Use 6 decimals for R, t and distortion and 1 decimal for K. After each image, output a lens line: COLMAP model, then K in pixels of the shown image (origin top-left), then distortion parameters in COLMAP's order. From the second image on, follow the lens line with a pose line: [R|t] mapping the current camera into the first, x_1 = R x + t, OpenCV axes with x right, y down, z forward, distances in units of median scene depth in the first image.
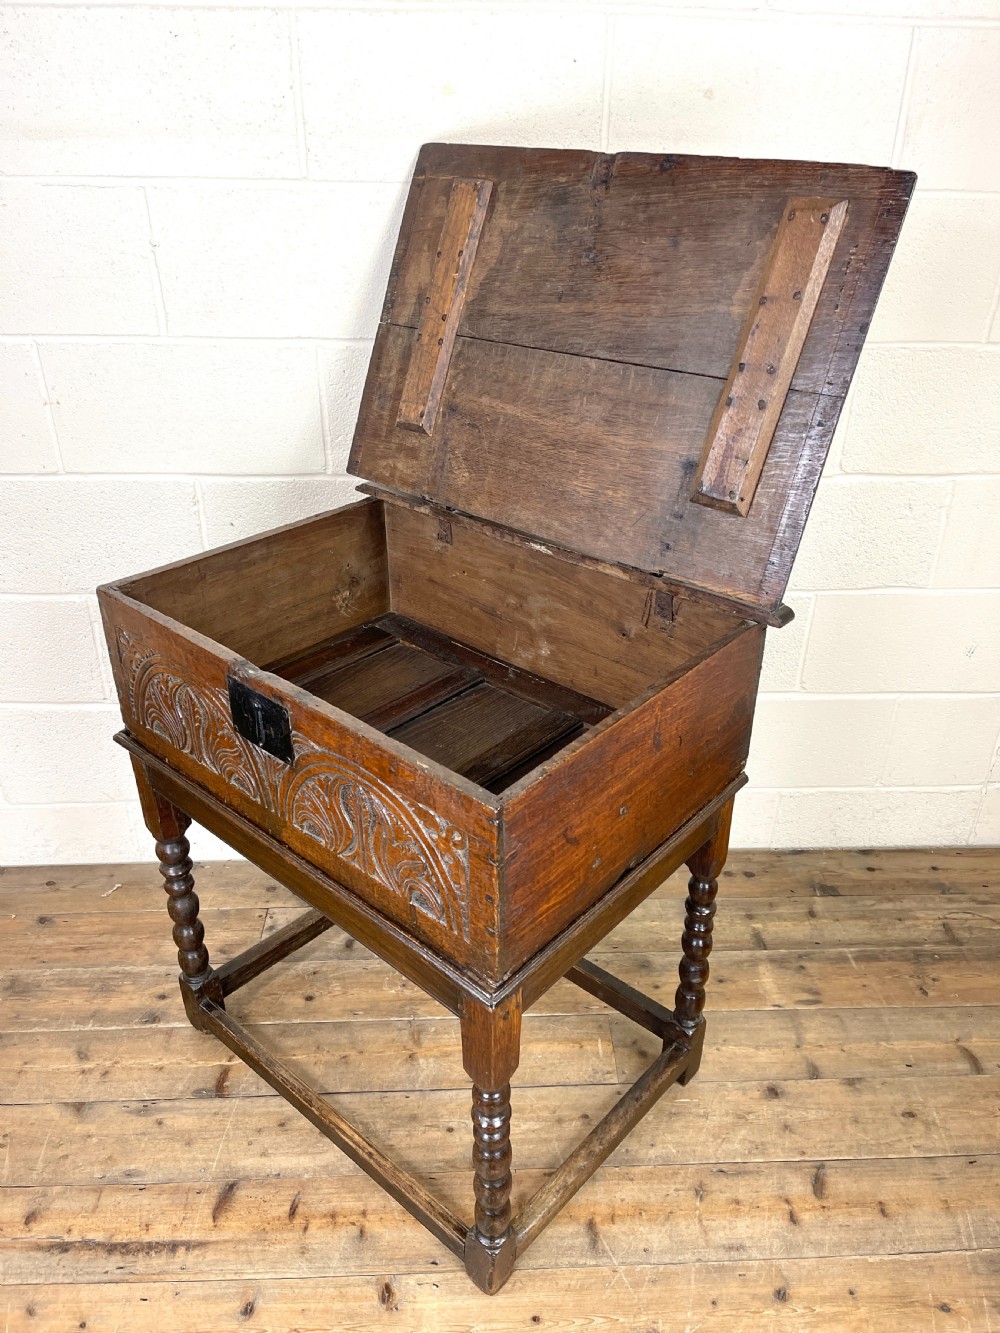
lens RADIAL K [[1019.0, 0, 515.7], [0, 1019.0, 671.4], [0, 0, 1]] dist [0.078639, -0.115706]
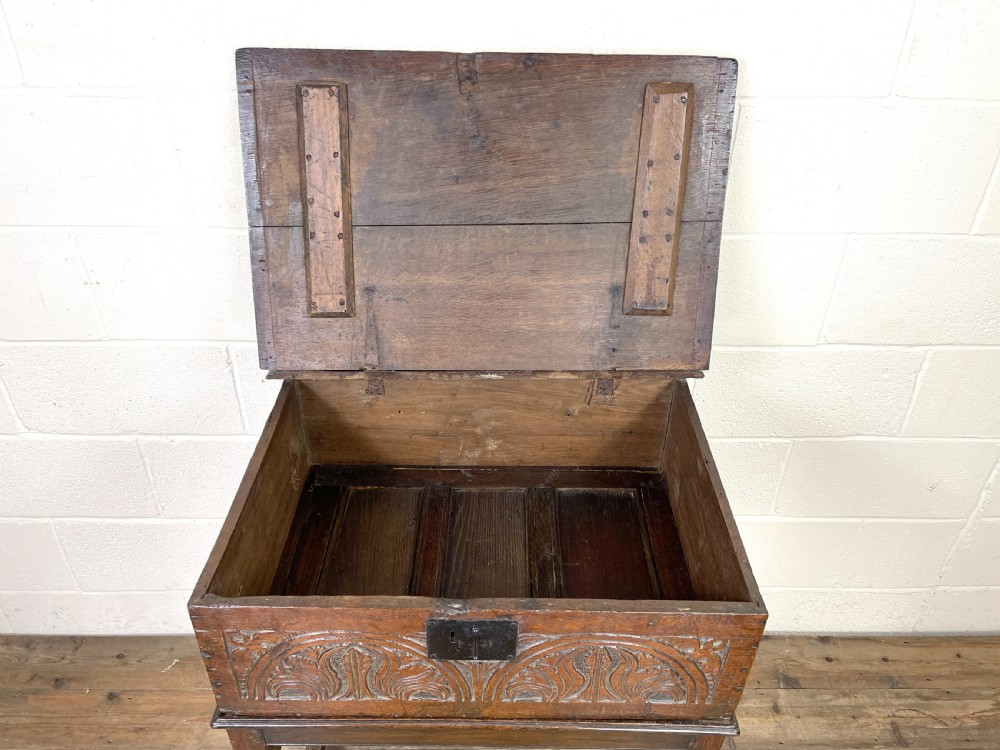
lens RADIAL K [[764.4, 0, 509.1], [0, 764.4, 367.1], [0, 0, 1]] dist [0.078639, -0.115706]
pose [[0.999212, 0.021272, -0.033507, 0.015839], [-0.018654, 0.996887, 0.076599, -0.234885], [0.035032, -0.075914, 0.996499, 0.192733]]
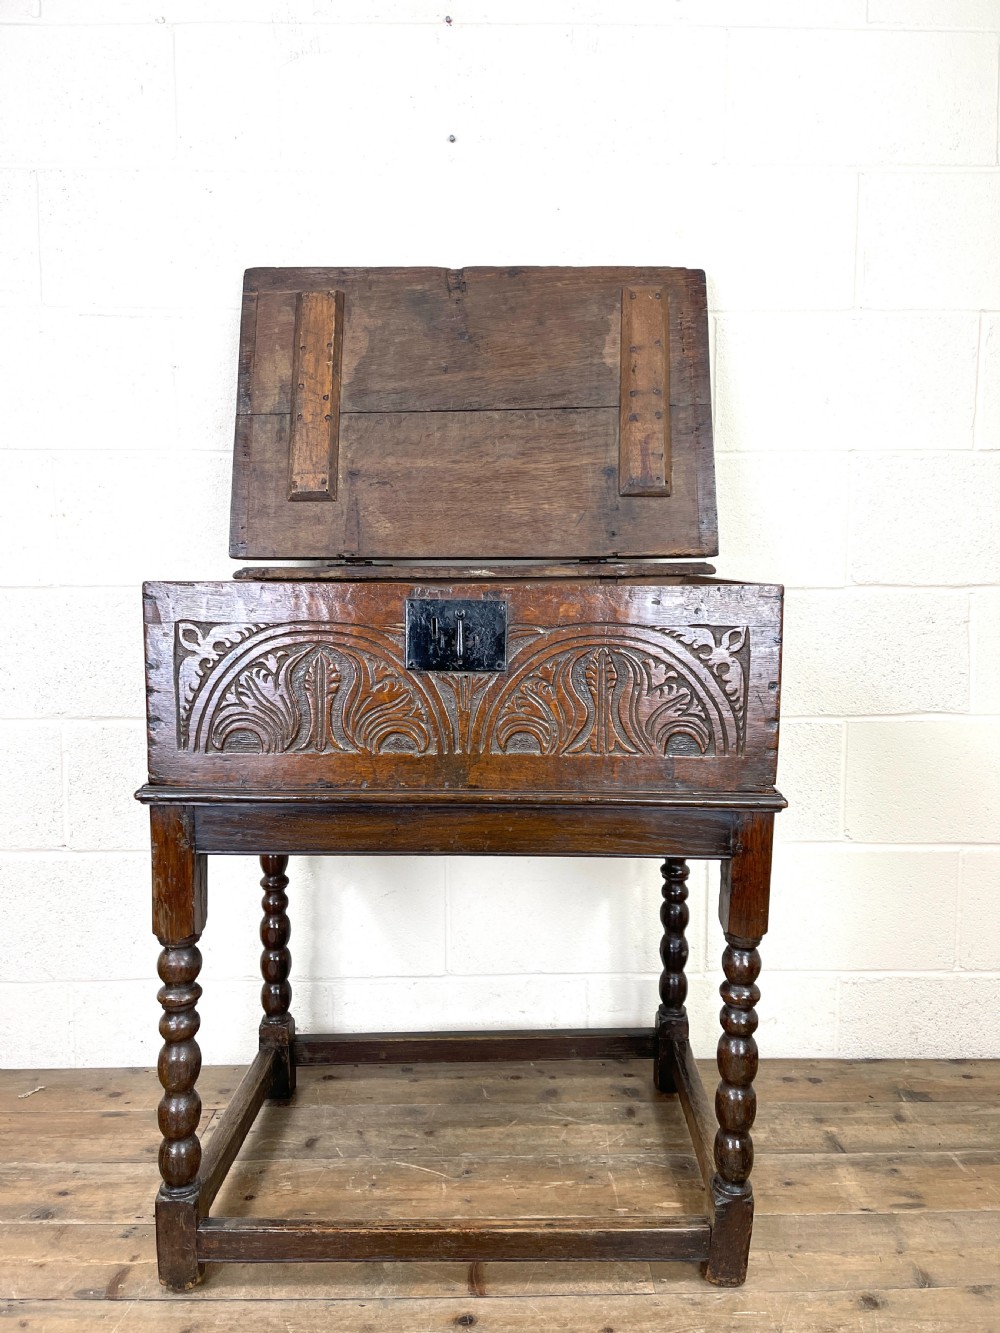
lens RADIAL K [[1019.0, 0, 515.9], [0, 1019.0, 666.0], [0, 0, 1]] dist [0.078639, -0.115706]
pose [[0.999125, -0.019467, -0.037009, 0.036365], [0.002540, 0.911651, -0.410957, 0.285415], [0.041740, 0.410503, 0.910903, 0.148331]]
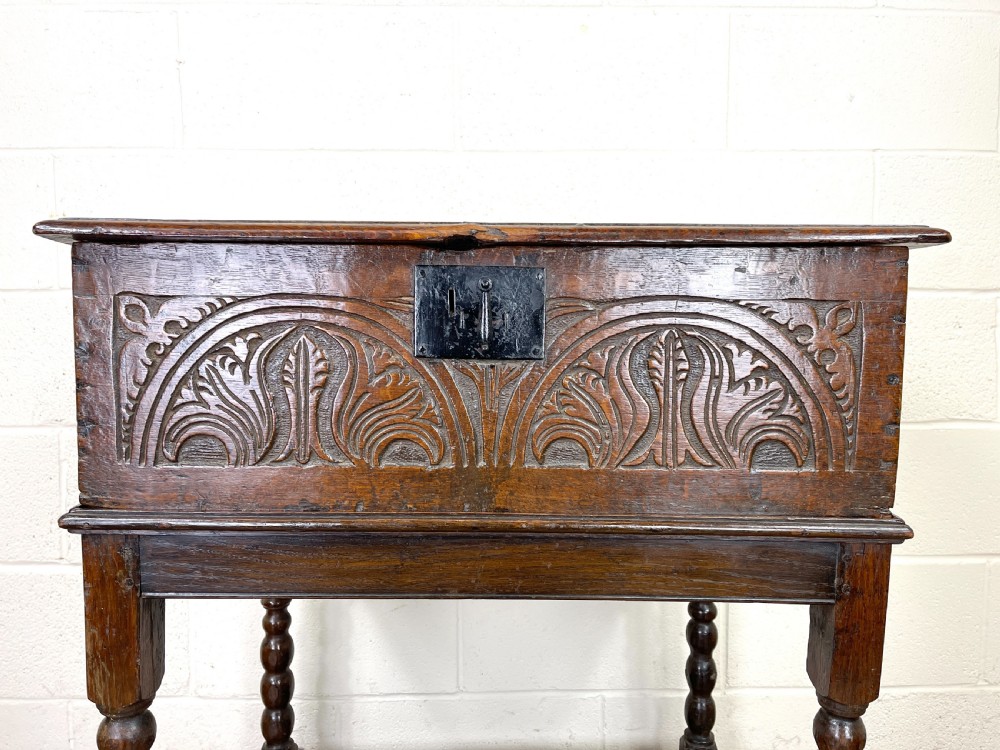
lens RADIAL K [[764.4, 0, 502.8], [0, 764.4, 368.6], [0, 0, 1]] dist [0.078639, -0.115706]
pose [[0.999141, -0.020600, -0.035945, -0.000974], [0.002783, 0.899037, -0.437863, 0.190244], [0.041336, 0.437387, 0.898323, 0.404015]]
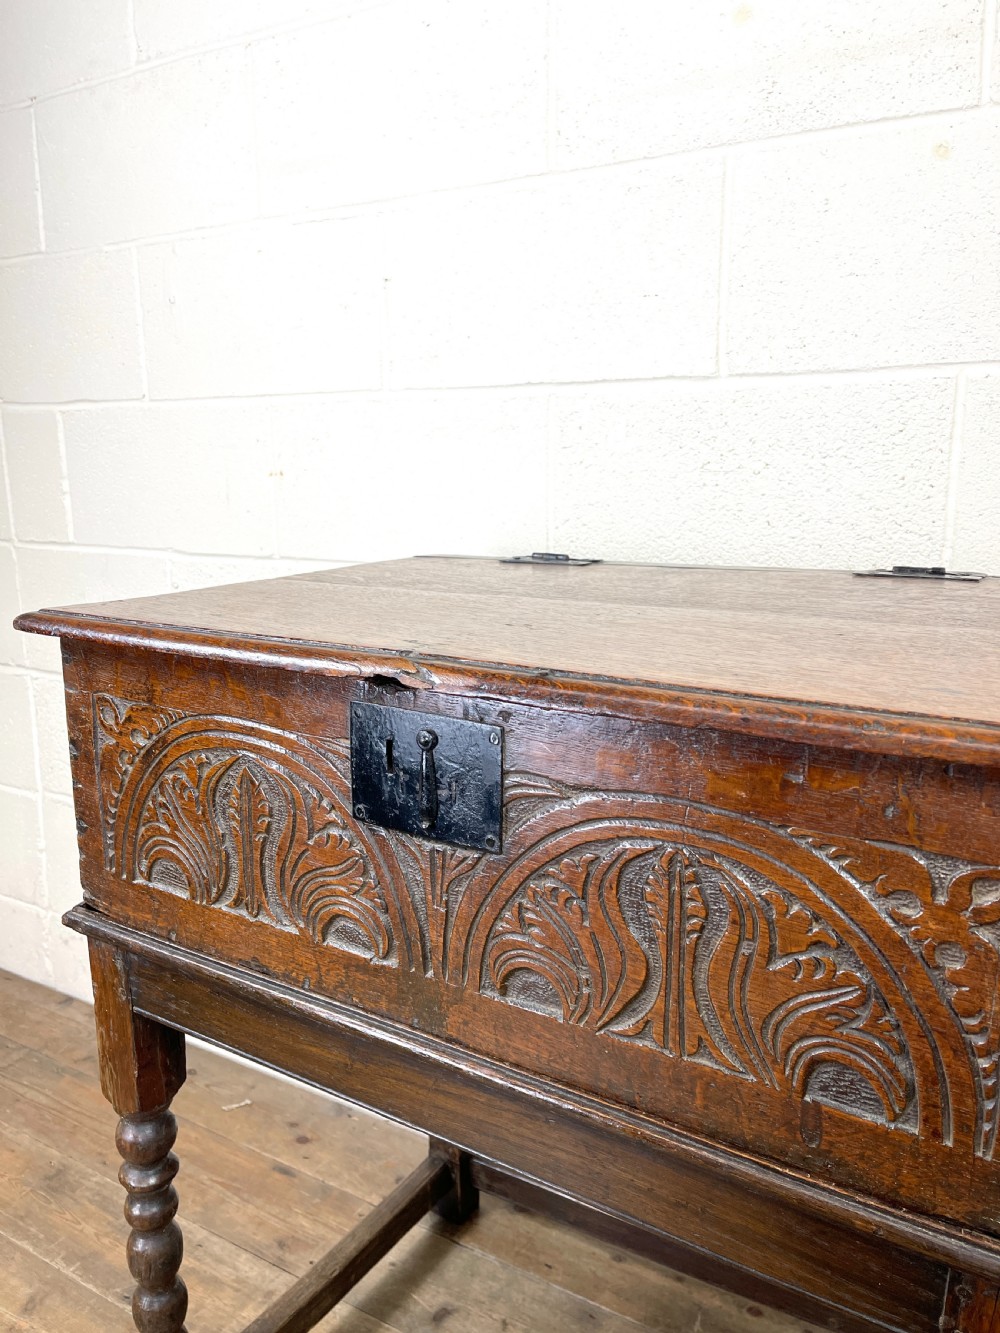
lens RADIAL K [[1019.0, 0, 501.1], [0, 1019.0, 666.6], [0, 0, 1]] dist [0.078639, -0.115706]
pose [[0.829940, 0.090156, -0.550519, 0.188969], [-0.256365, 0.938113, -0.232855, 0.042531], [0.495456, 0.334389, 0.801690, 0.443422]]
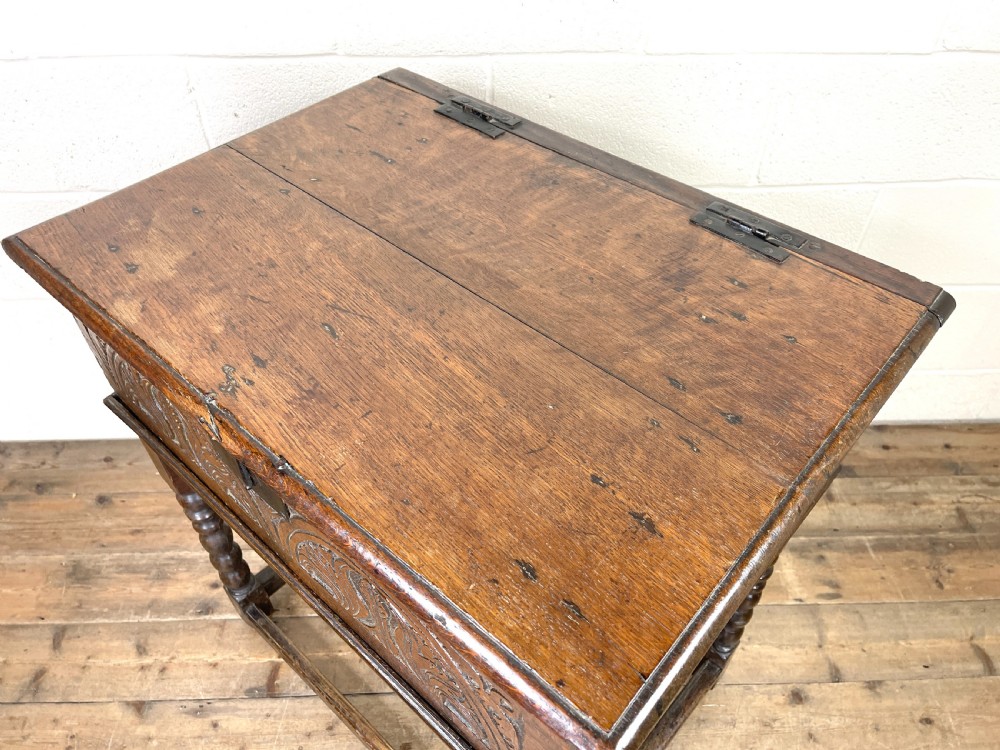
lens RADIAL K [[764.4, 0, 504.9], [0, 764.4, 385.8], [0, 0, 1]] dist [0.078639, -0.115706]
pose [[0.999732, 0.007677, -0.021858, -0.030426], [-0.001093, 0.958072, 0.286524, -0.113758], [0.023141, -0.286423, 0.957824, 0.317620]]
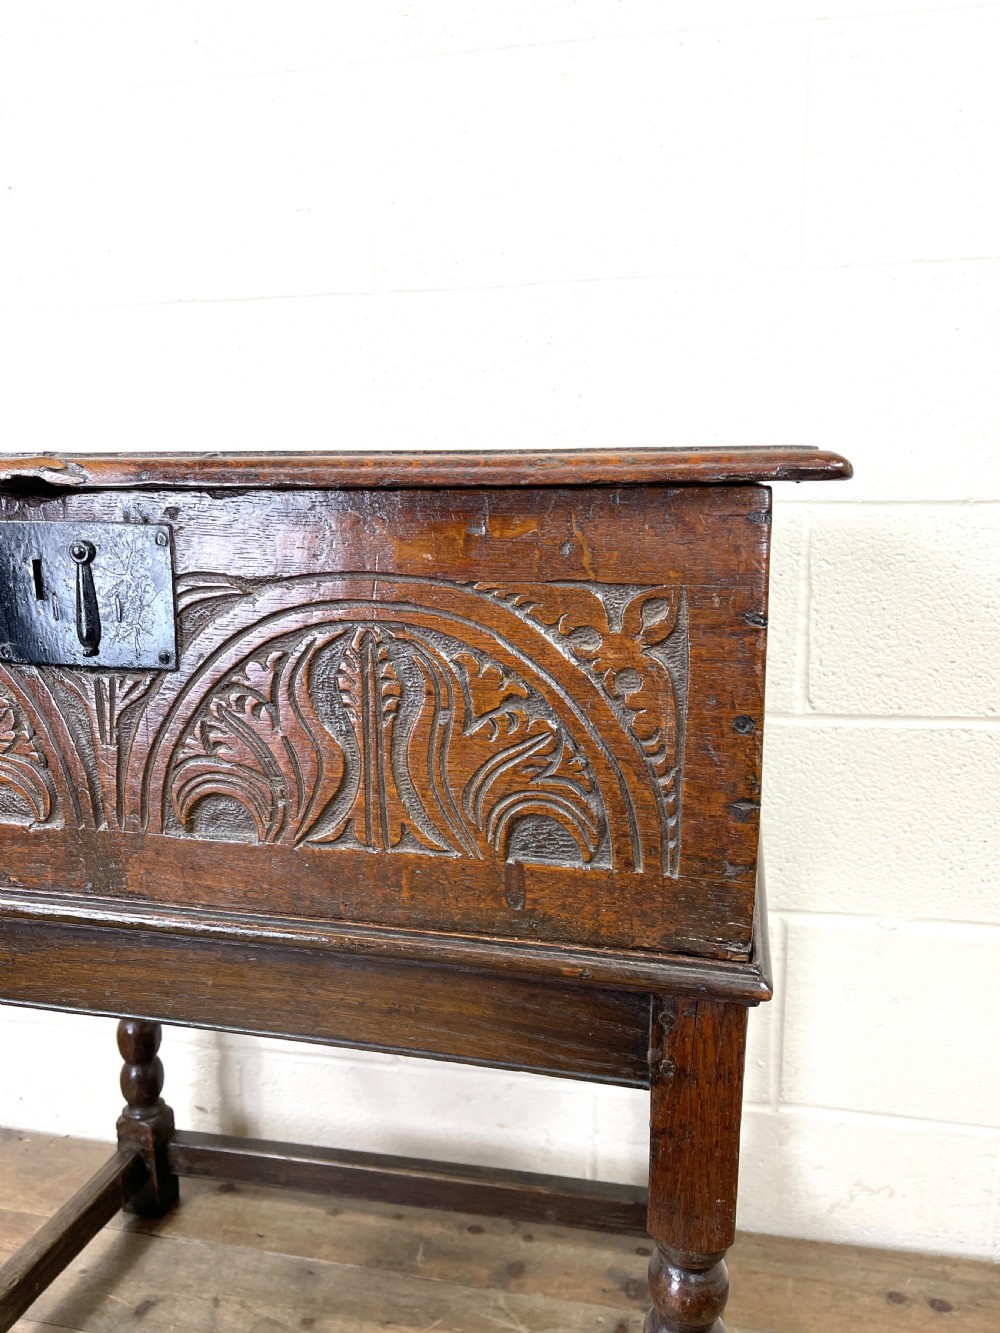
lens RADIAL K [[1019.0, 0, 501.8], [0, 1019.0, 675.0], [0, 0, 1]] dist [0.078639, -0.115706]
pose [[0.962258, 0.015249, -0.271710, 0.187773], [-0.106314, 0.940151, -0.323748, 0.114961], [0.250511, 0.340416, 0.906290, 0.478338]]
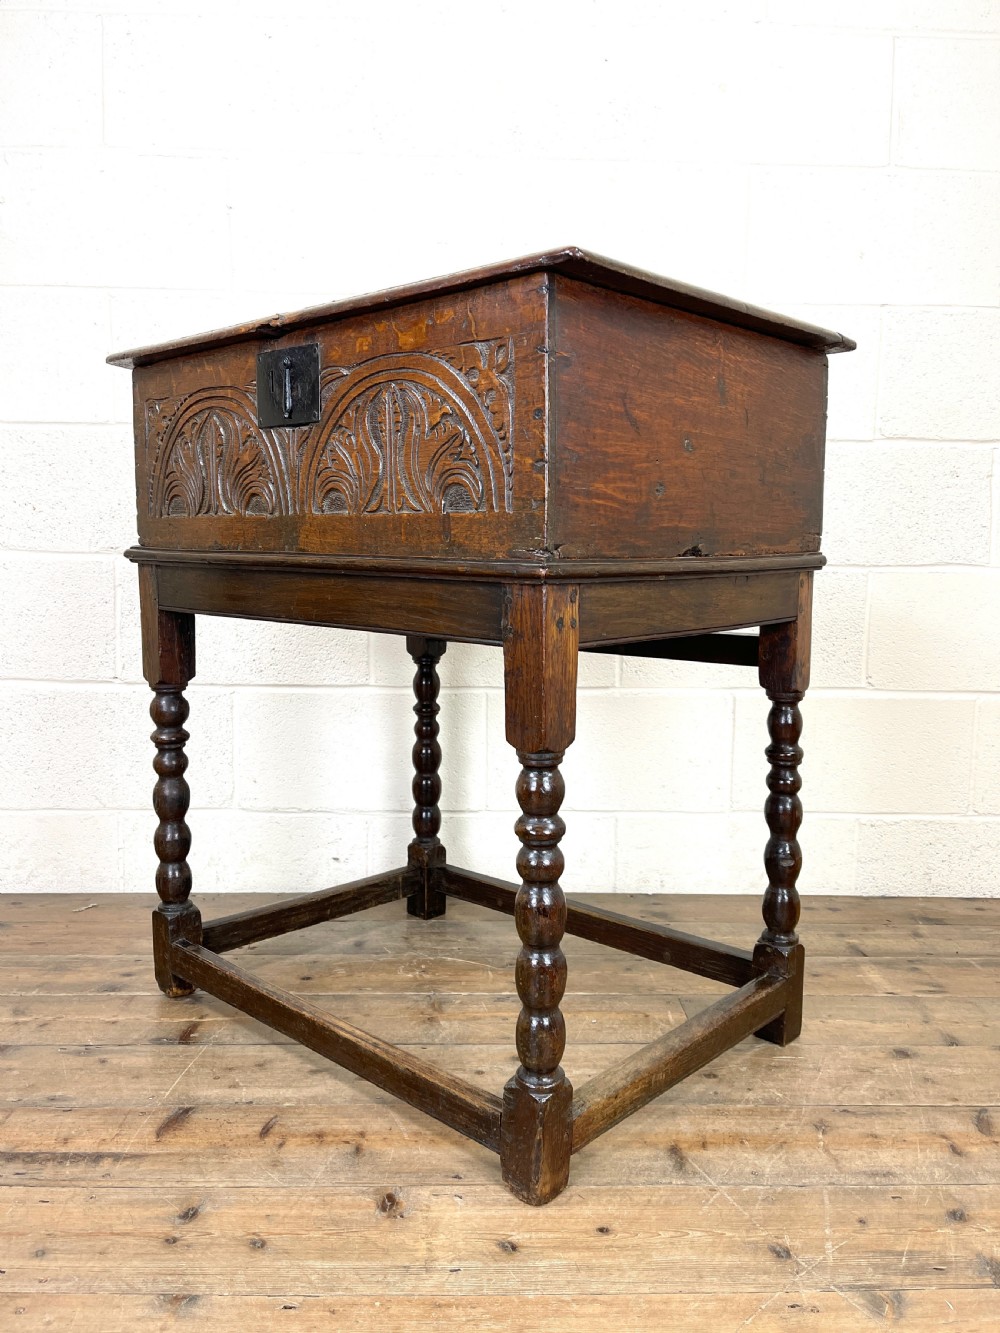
lens RADIAL K [[1019.0, 0, 510.6], [0, 1019.0, 670.4], [0, 0, 1]] dist [0.078639, -0.115706]
pose [[0.999597, -0.003533, -0.028166, -0.016734], [-0.007895, 0.918468, -0.395417, 0.432887], [0.027267, 0.395480, 0.918070, 0.171052]]
